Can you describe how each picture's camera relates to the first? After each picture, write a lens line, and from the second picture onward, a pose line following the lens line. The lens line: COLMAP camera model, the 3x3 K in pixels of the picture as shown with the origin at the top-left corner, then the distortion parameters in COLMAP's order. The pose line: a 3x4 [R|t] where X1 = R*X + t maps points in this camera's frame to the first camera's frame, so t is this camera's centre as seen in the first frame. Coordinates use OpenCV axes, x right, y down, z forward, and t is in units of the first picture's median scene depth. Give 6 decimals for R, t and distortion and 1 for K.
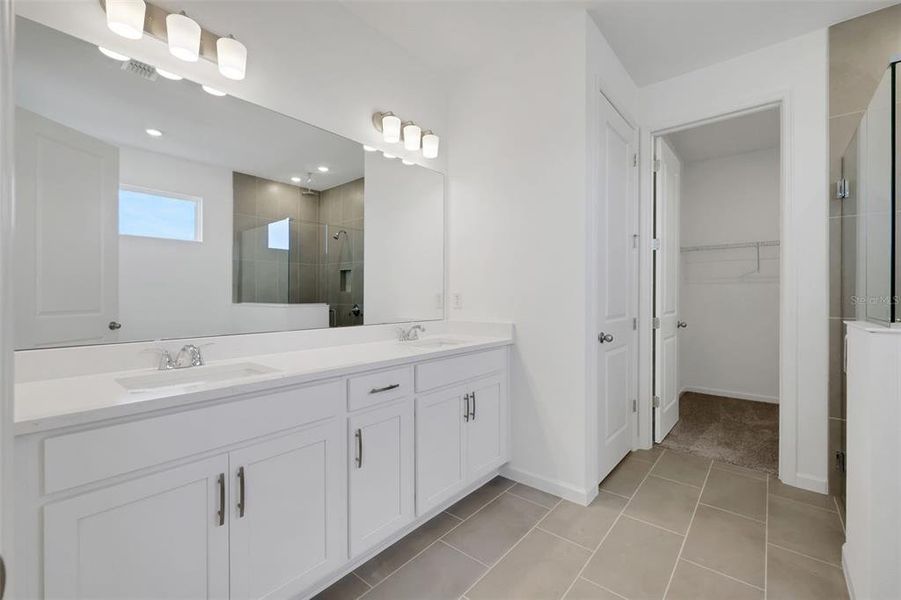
lens RADIAL K [[377.5, 0, 446.8], [0, 377.5, 296.6], [0, 0, 1]] dist [0.002458, -0.000362]
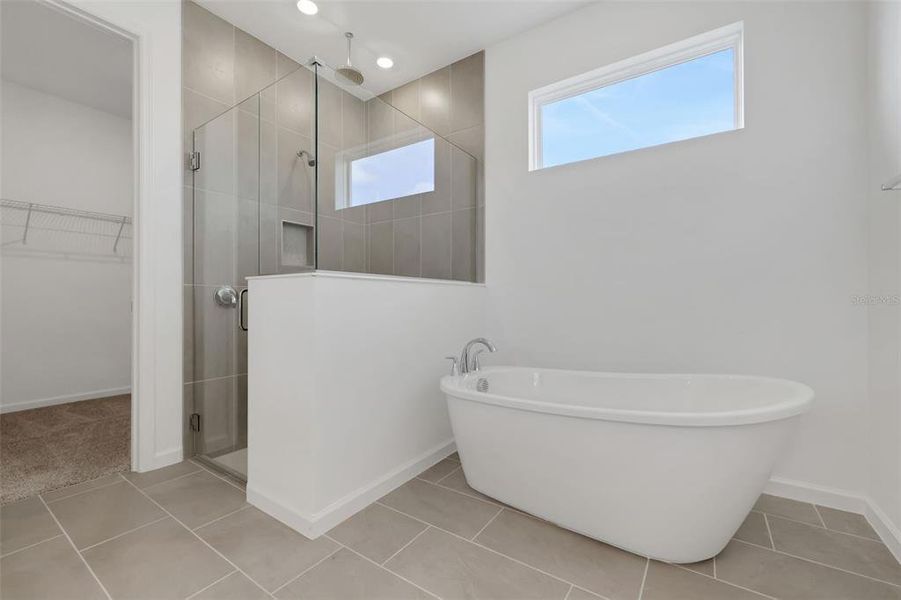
lens RADIAL K [[377.5, 0, 445.1], [0, 377.5, 299.9], [0, 0, 1]] dist [0.002458, -0.000362]
pose [[-0.095045, -0.001869, 0.995471, -0.051121], [0.003467, 0.999992, 0.002208, 0.087721], [-0.995467, 0.003661, -0.095038, 0.364357]]
